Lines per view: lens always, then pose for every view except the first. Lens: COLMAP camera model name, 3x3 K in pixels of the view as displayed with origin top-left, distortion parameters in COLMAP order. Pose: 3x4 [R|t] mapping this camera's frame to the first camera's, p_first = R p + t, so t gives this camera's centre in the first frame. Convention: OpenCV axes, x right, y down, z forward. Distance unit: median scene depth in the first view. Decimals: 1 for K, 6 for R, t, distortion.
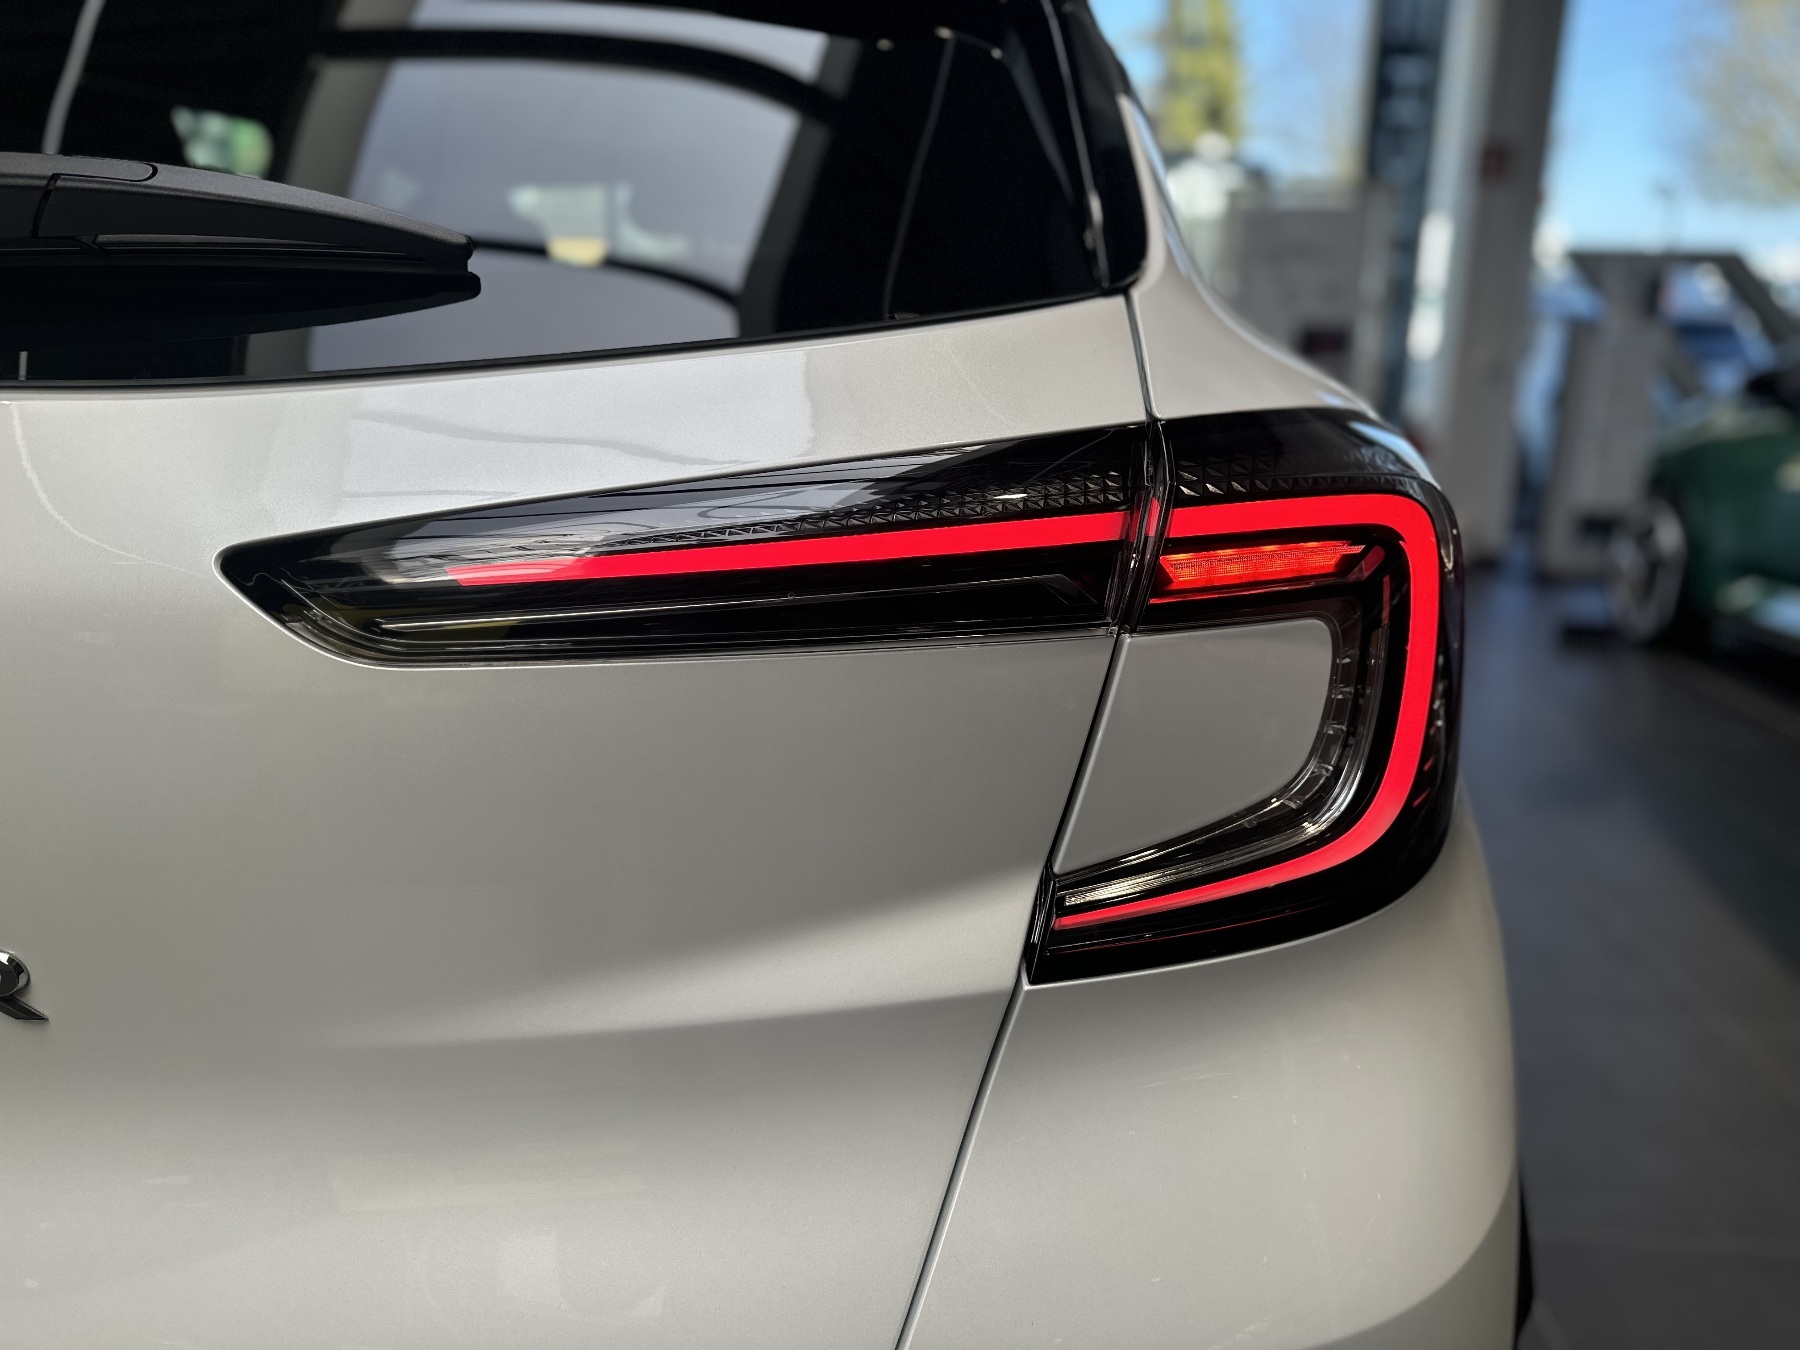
lens RADIAL K [[1256.4, 0, 900.0], [0, 1256.4, 675.0], [0, 0, 1]] dist [-0.004549, -0.002424]
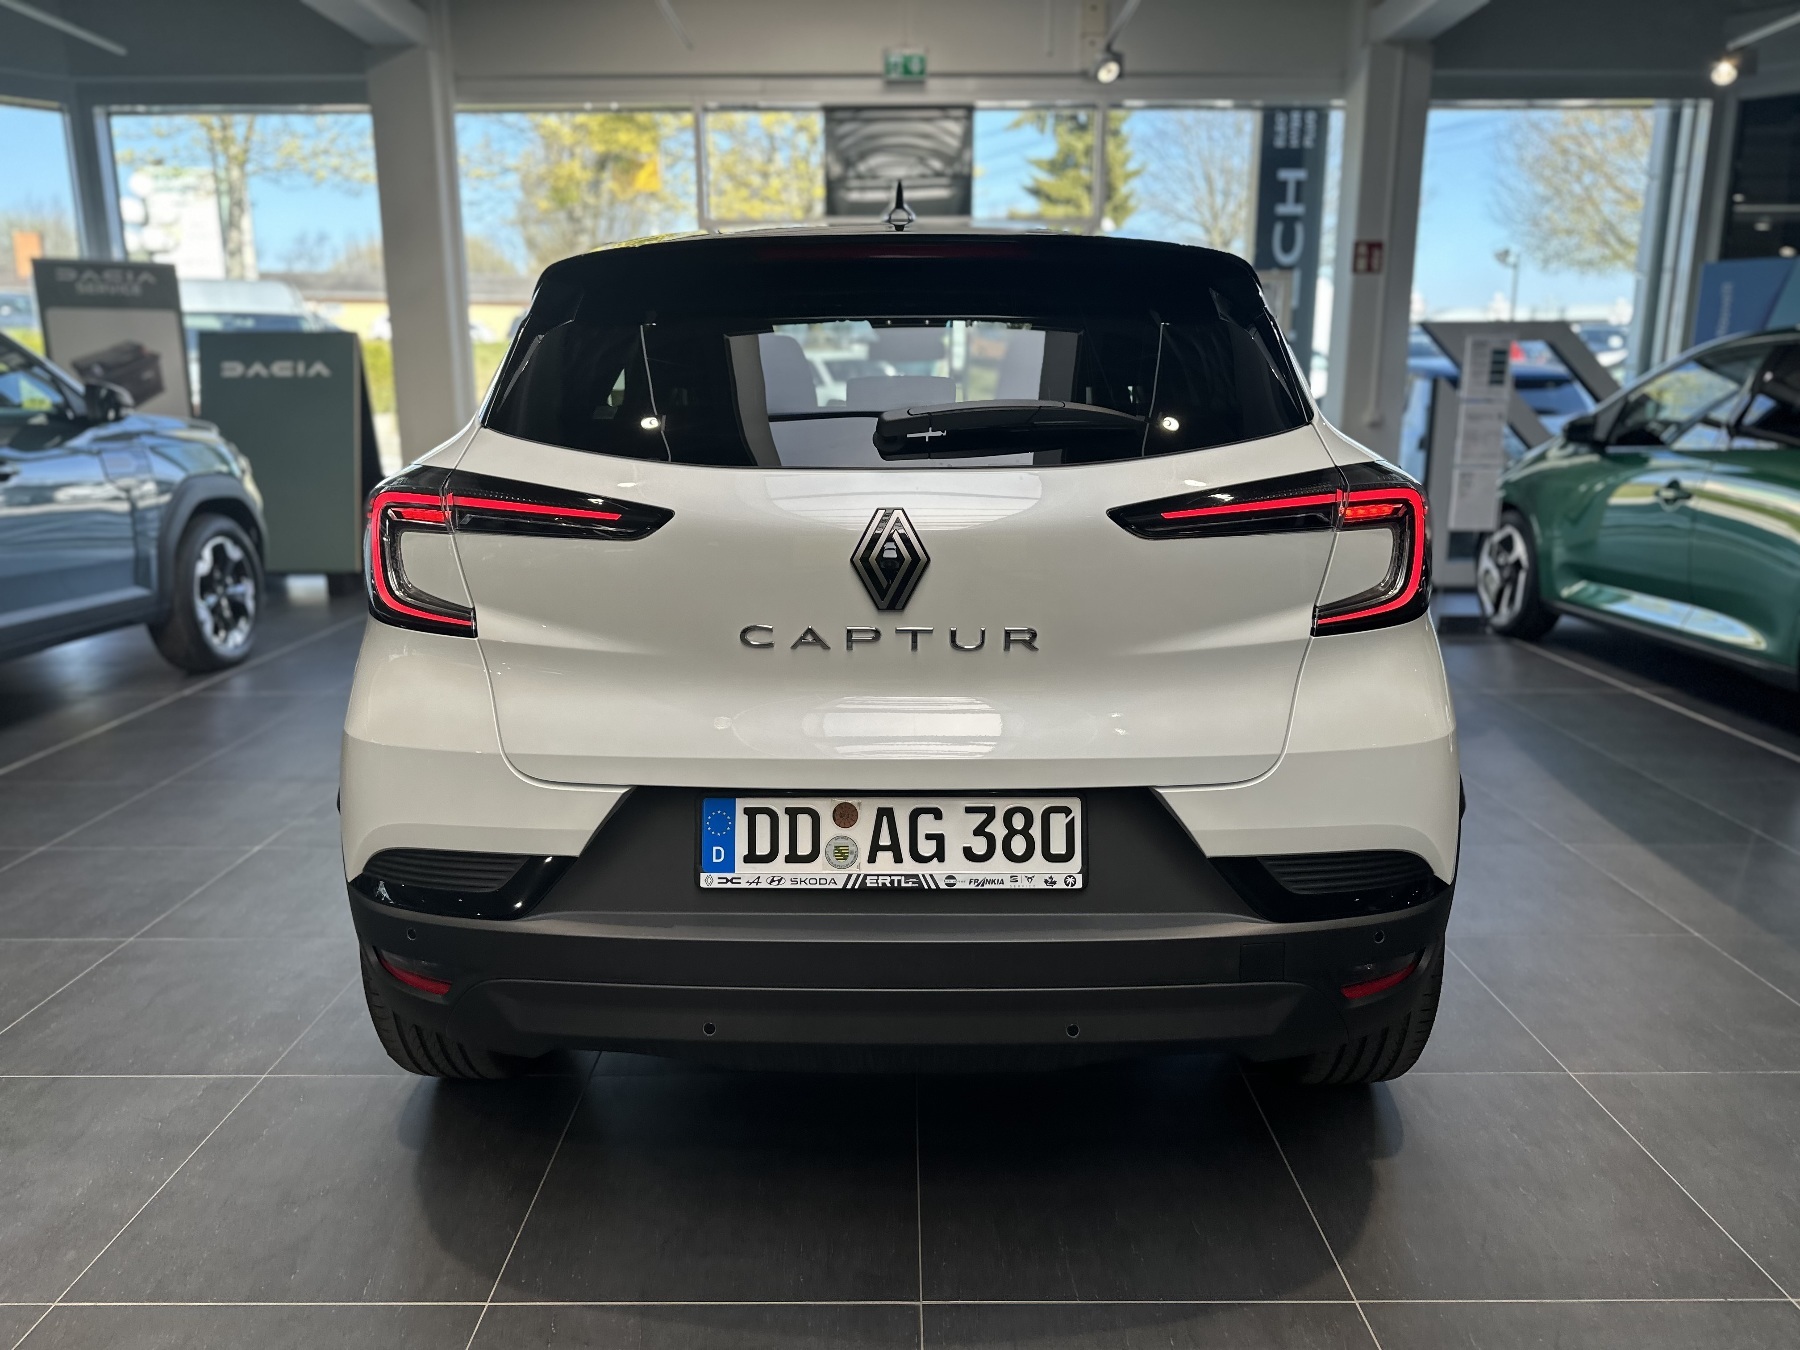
lens RADIAL K [[1256.4, 0, 900.0], [0, 1256.4, 675.0], [0, 0, 1]] dist [-0.004549, -0.002424]
pose [[0.996018, -0.036145, 0.081500, -0.151556], [0.039441, 0.998453, -0.039198, 0.052200], [-0.079957, 0.042257, 0.995902, -0.264477]]
